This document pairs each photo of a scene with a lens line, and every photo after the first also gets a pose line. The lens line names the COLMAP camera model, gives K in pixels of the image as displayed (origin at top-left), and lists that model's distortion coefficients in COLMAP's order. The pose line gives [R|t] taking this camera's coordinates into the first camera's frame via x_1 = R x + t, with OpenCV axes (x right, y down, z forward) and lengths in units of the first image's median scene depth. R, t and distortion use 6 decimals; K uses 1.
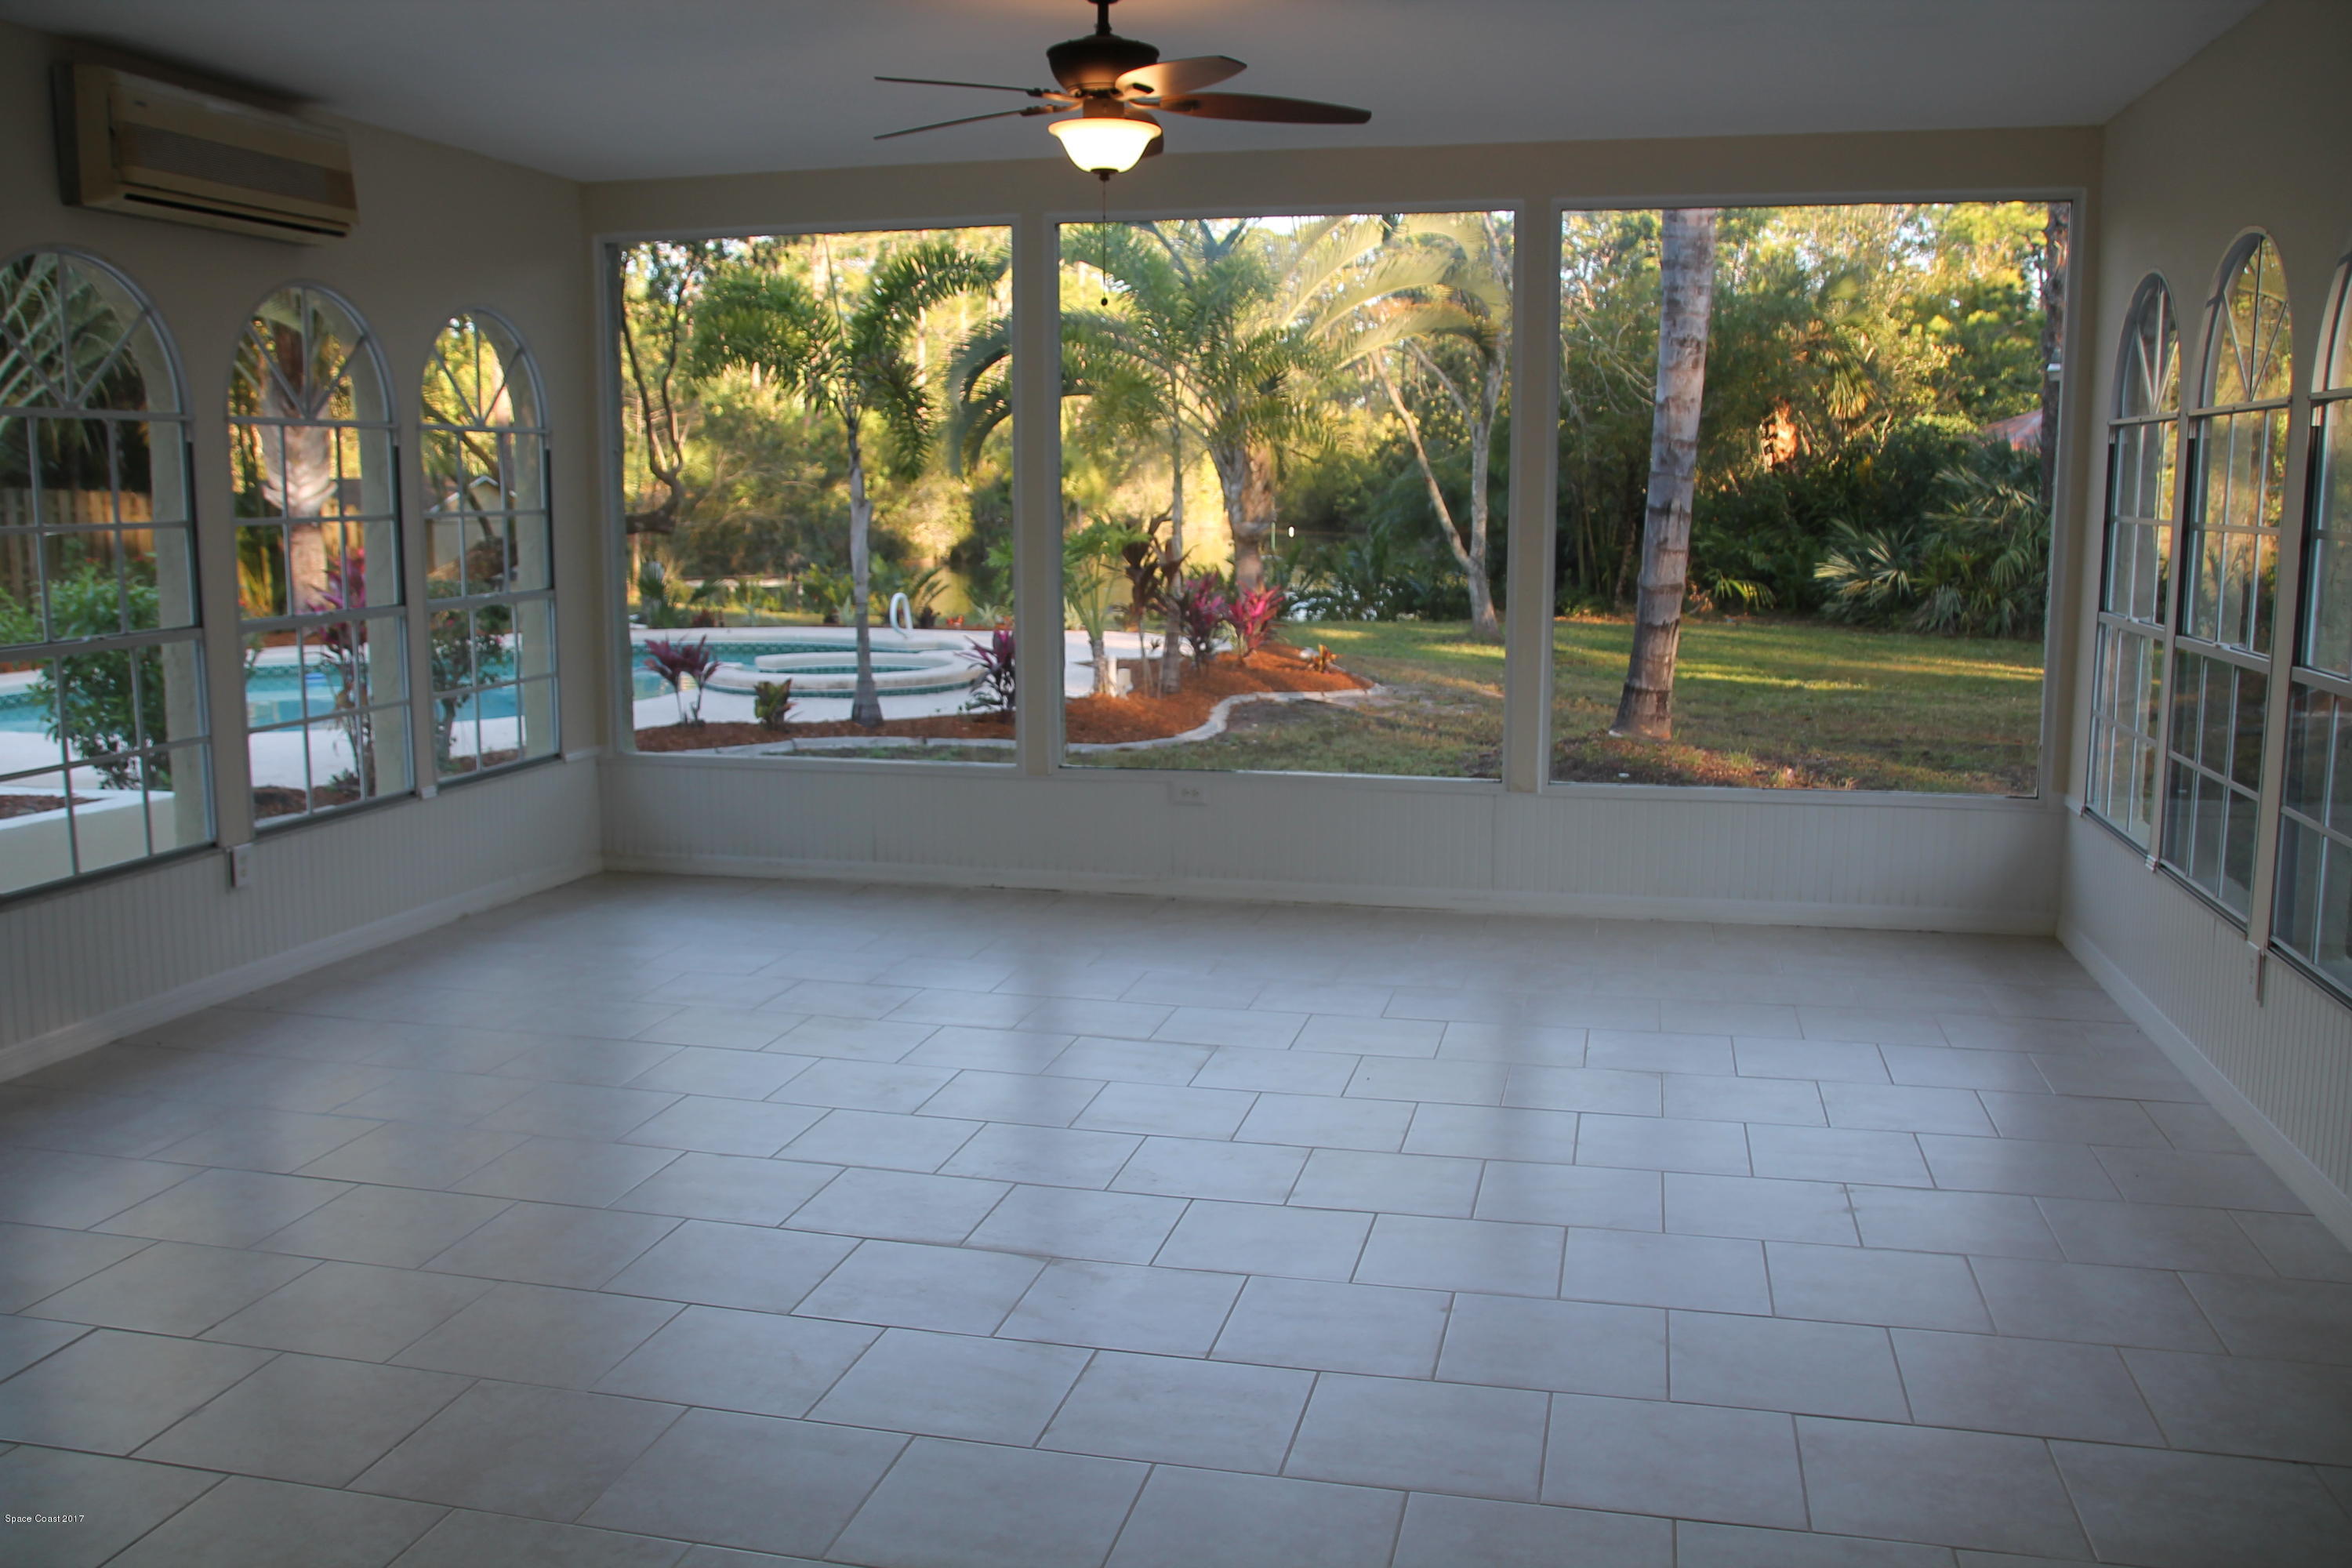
lens RADIAL K [[2023.6, 0, 1170.8], [0, 2023.6, 782.7], [0, 0, 1]] dist [-0.127038, 0.127793]
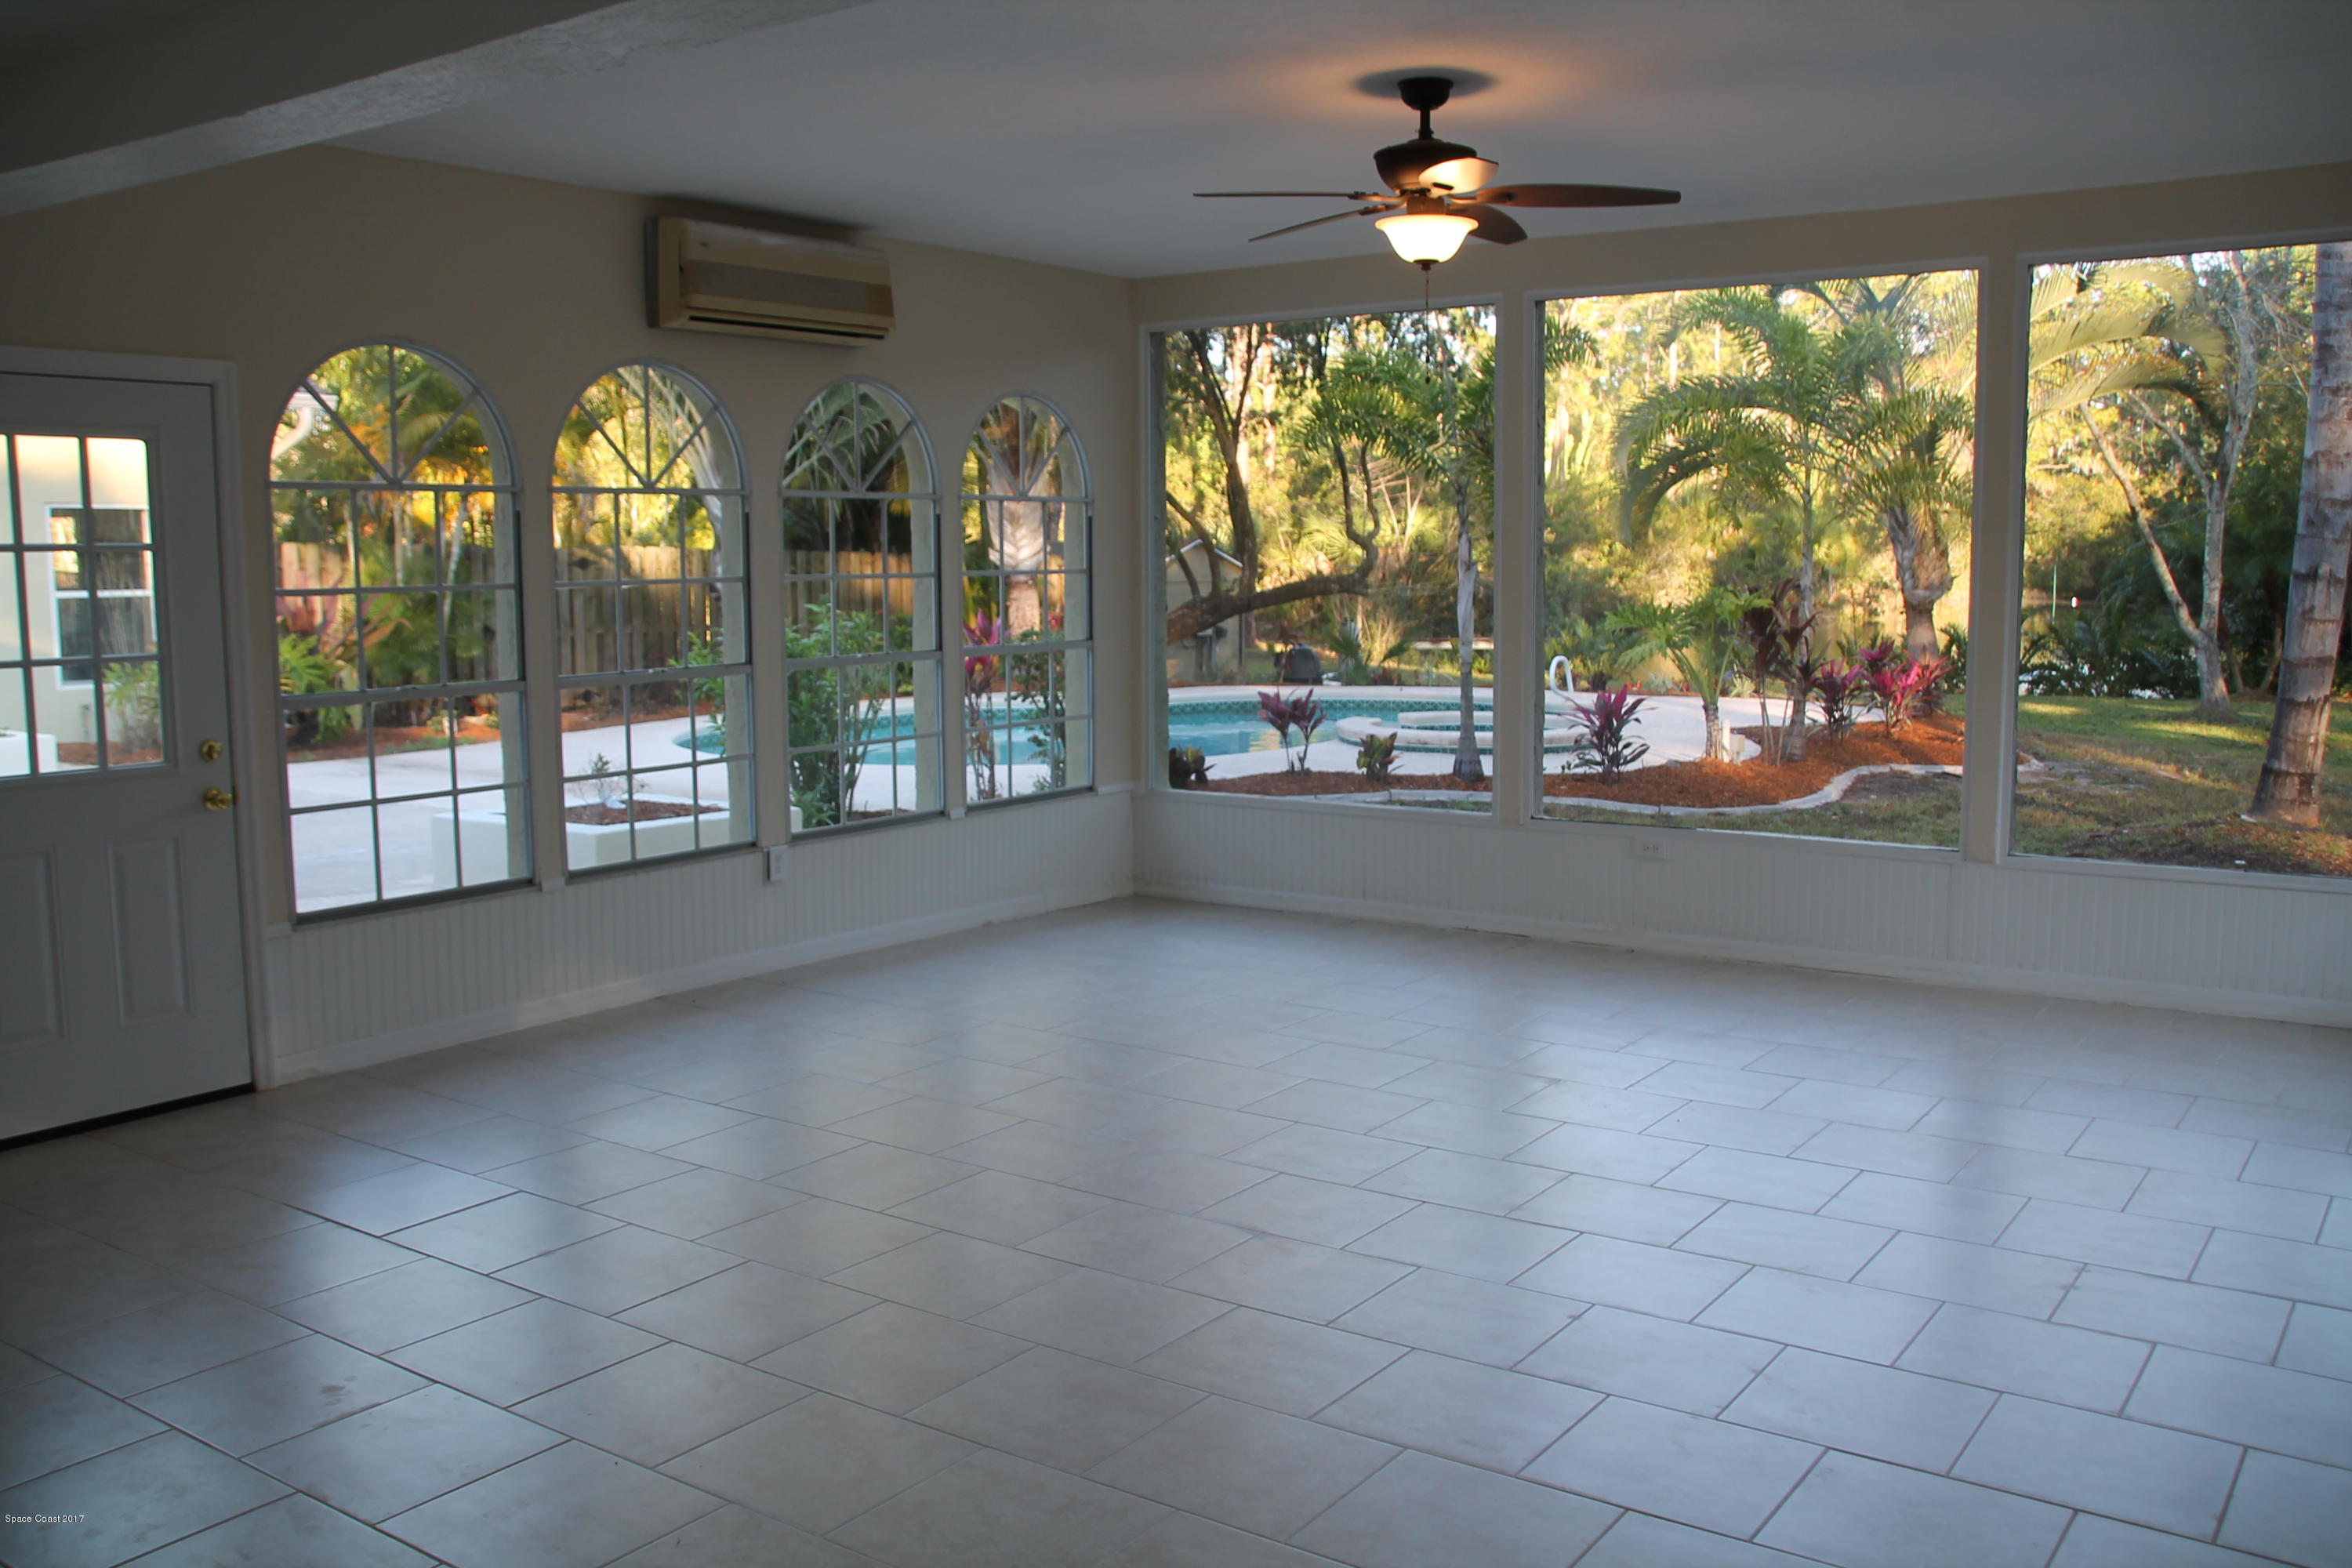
lens RADIAL K [[2023.6, 0, 1150.5], [0, 2023.6, 787.1], [0, 0, 1]] dist [-0.127038, 0.127793]
pose [[0.925503, 0.038247, -0.376803, 0.100818], [-0.049403, 0.998579, -0.019983, 0.004497], [0.375503, 0.037110, 0.926078, -0.024799]]
